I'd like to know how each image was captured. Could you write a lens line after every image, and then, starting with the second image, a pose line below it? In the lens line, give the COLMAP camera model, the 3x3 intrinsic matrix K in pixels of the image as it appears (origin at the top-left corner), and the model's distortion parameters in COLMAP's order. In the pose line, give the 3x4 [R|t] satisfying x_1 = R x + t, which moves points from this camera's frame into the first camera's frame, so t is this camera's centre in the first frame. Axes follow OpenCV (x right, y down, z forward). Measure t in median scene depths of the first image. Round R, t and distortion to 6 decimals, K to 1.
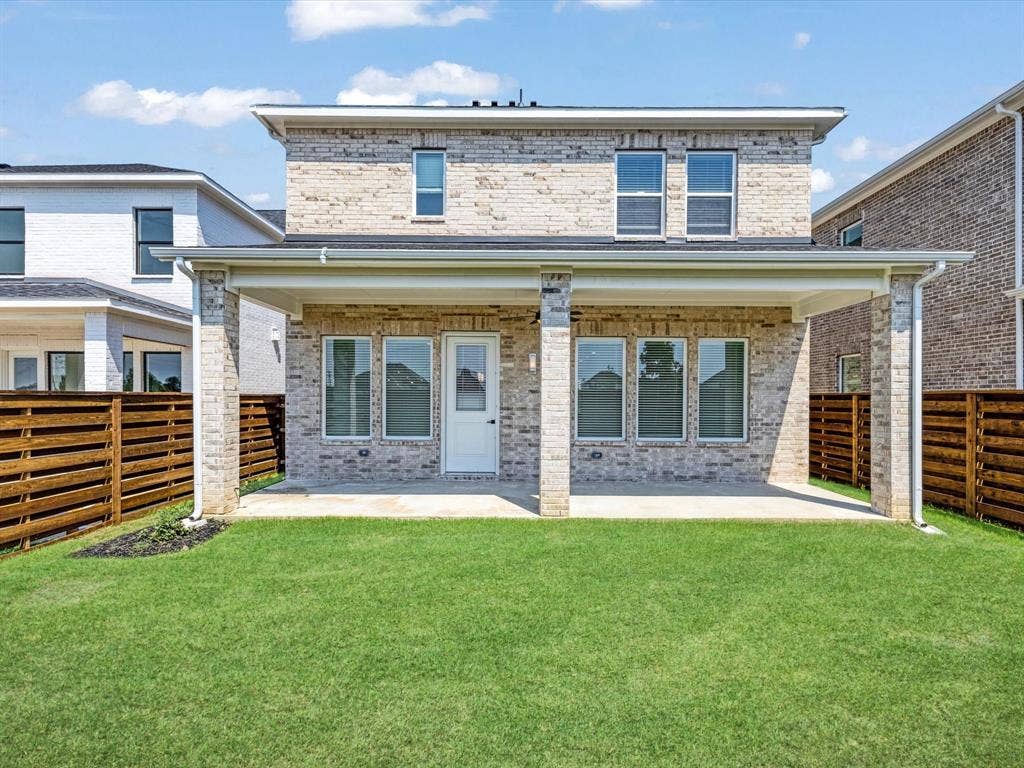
lens RADIAL K [[502.4, 0, 513.1], [0, 502.4, 391.0], [0, 0, 1]] dist [0.003531, 0.000275]
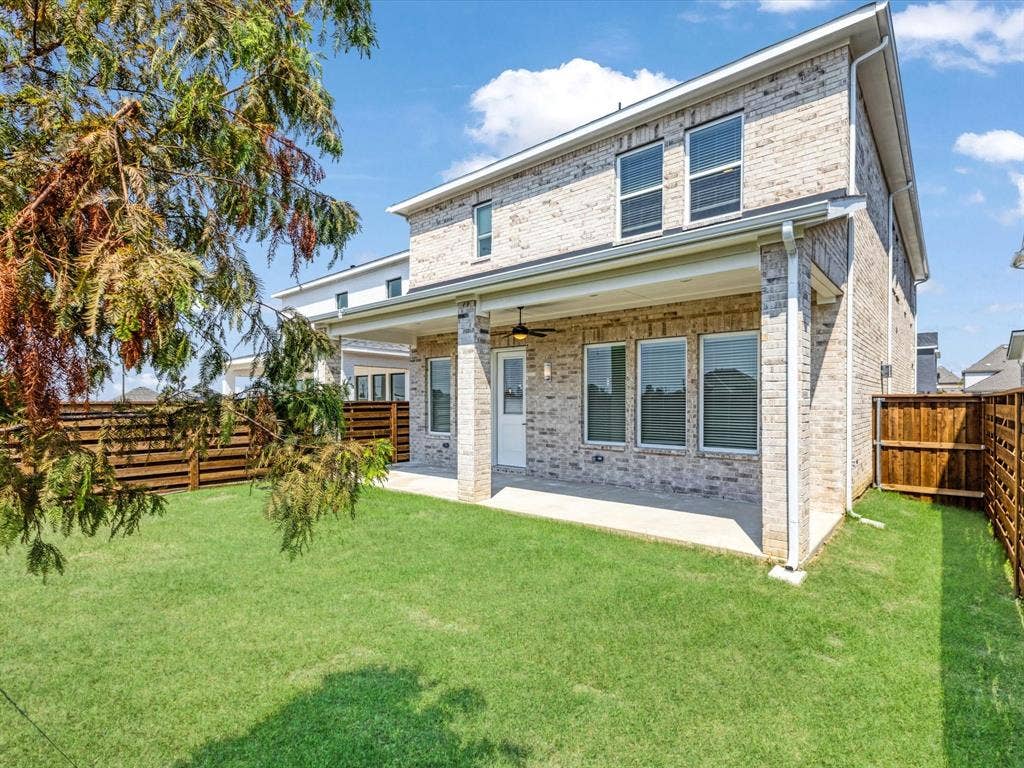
lens RADIAL K [[502.4, 0, 514.3], [0, 502.4, 392.6], [0, 0, 1]] dist [0.003531, 0.000275]
pose [[0.763305, -0.018296, -0.645780, 0.694610], [0.014830, 0.999832, -0.010799, 0.001292], [0.645868, -0.001334, 0.763448, 0.104378]]
